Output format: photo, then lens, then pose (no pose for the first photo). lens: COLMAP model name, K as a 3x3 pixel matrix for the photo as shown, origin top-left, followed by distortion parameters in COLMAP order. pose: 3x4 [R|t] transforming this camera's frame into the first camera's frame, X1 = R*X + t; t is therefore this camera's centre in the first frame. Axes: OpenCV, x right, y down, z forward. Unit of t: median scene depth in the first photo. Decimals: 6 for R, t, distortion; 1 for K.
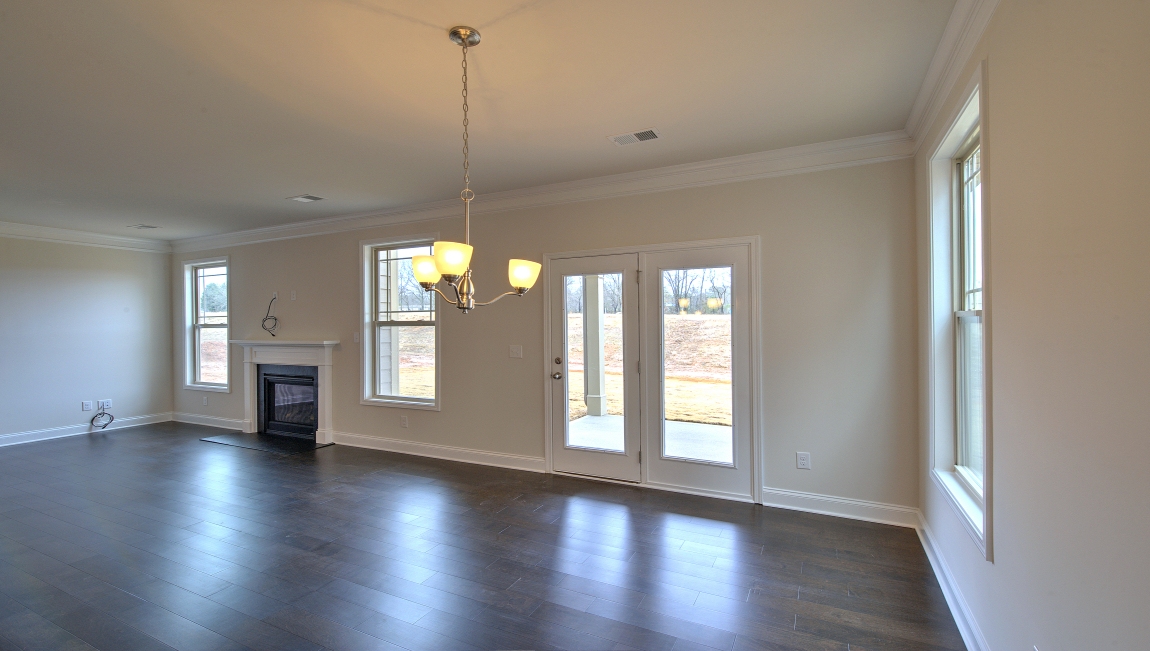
lens RADIAL K [[501.9, 0, 567.6], [0, 501.9, 323.2], [0, 0, 1]] dist [0.003919, 0.000543]
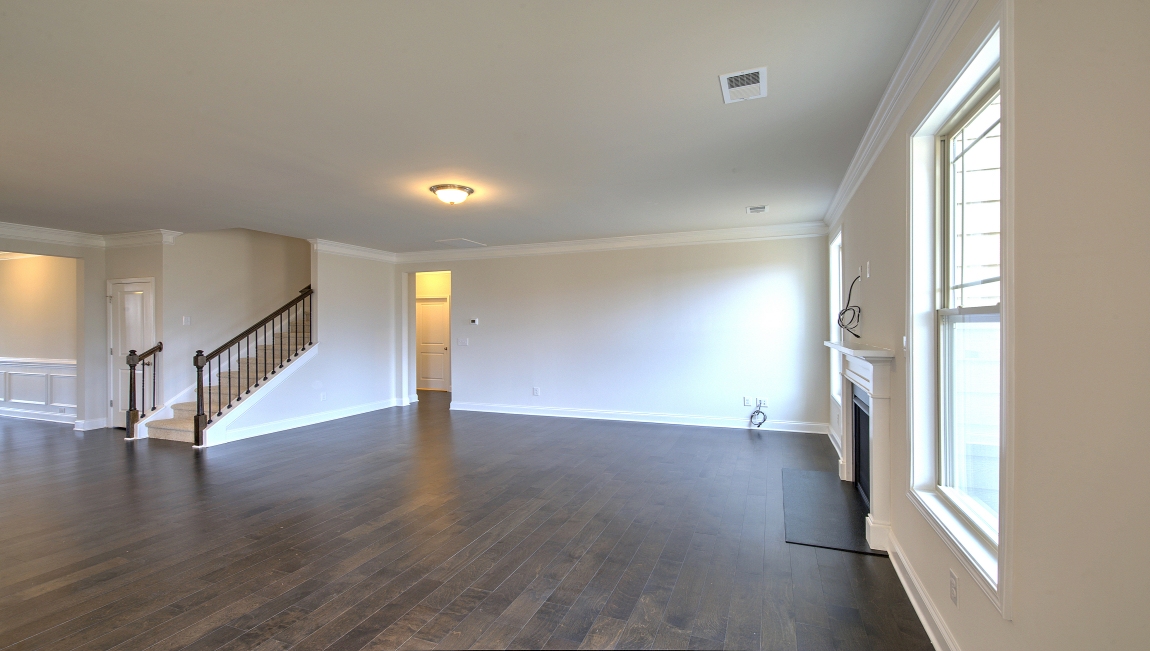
lens RADIAL K [[501.9, 0, 578.5], [0, 501.9, 322.5], [0, 0, 1]] dist [0.003919, 0.000543]
pose [[0.096223, 0.003449, -0.995354, 0.009582], [0.006714, 0.999969, 0.004114, 0.001610], [0.995337, -0.007078, 0.096197, 0.734306]]
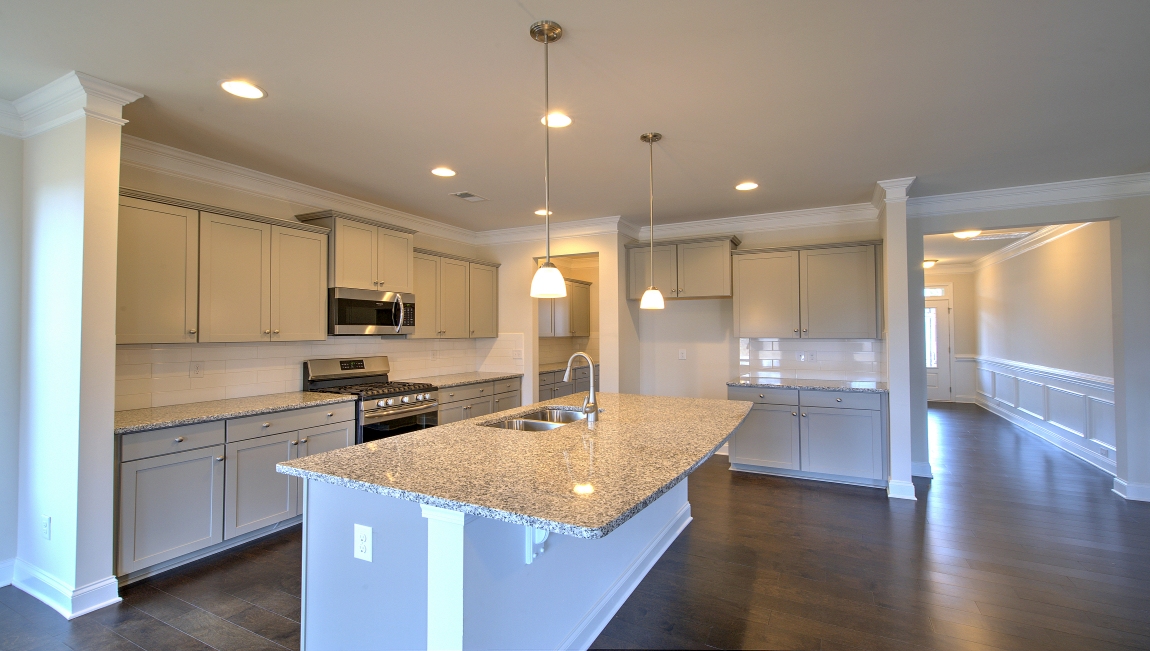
lens RADIAL K [[501.9, 0, 573.5], [0, 501.9, 321.8], [0, 0, 1]] dist [0.003919, 0.000543]
pose [[-0.999825, 0.013400, 0.013030, -0.548899], [0.013089, 0.999635, -0.023630, 0.006501], [-0.013342, -0.023456, -0.999636, 0.401597]]
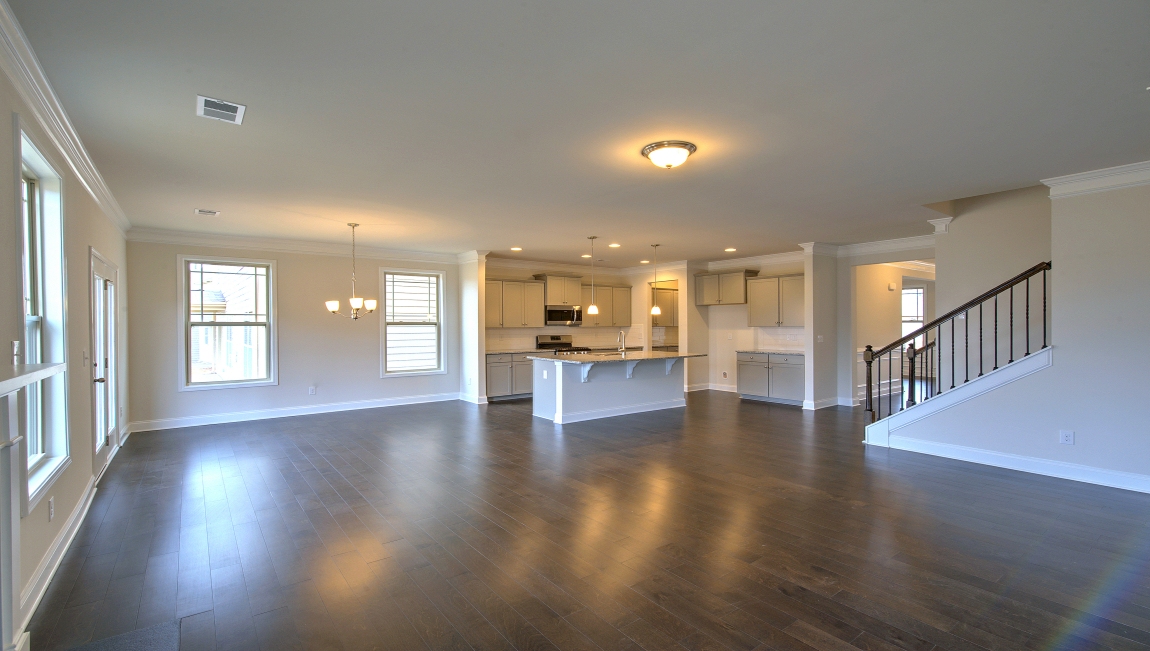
lens RADIAL K [[501.9, 0, 575.6], [0, 501.9, 332.2], [0, 0, 1]] dist [0.003919, 0.000543]
pose [[-0.899690, 0.007232, 0.436469, -1.091107], [0.012308, 0.999885, 0.008804, 0.015721], [-0.436355, 0.013293, -0.899676, 1.284793]]
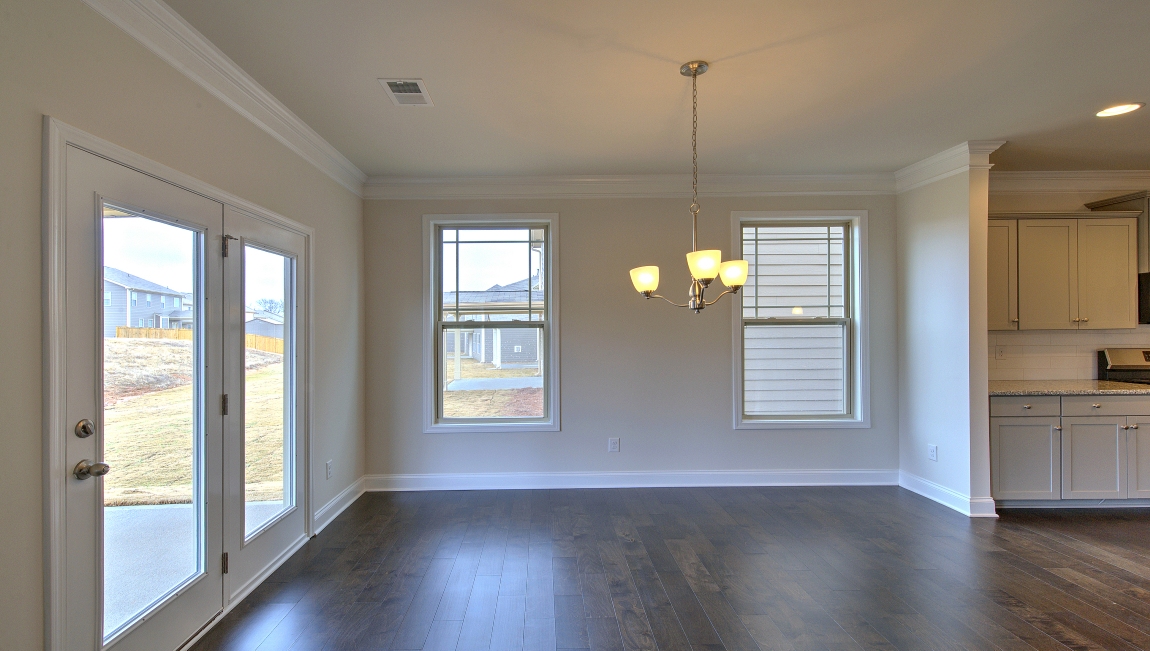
lens RADIAL K [[530.8, 0, 543.9], [0, 530.8, 327.0], [0, 0, 1]] dist [0.002336, 0.000025]
pose [[-0.452411, 0.014624, 0.891690, -0.459864], [0.011294, 0.999879, -0.010668, 0.007810], [-0.891738, 0.005245, -0.452521, 0.778643]]
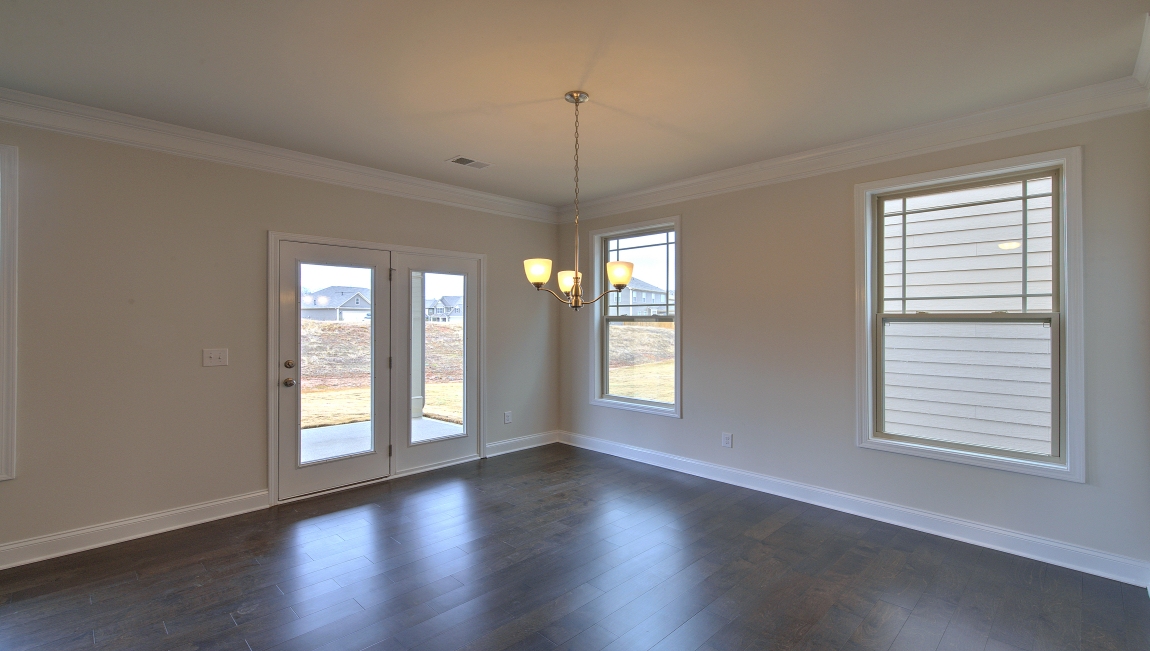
lens RADIAL K [[501.9, 0, 592.2], [0, 501.9, 318.5], [0, 0, 1]] dist [0.003919, 0.000543]
pose [[0.294312, 0.013589, 0.955613, -0.588800], [-0.006128, 0.999905, -0.012331, 0.005821], [-0.955690, -0.002226, 0.294368, 0.250105]]
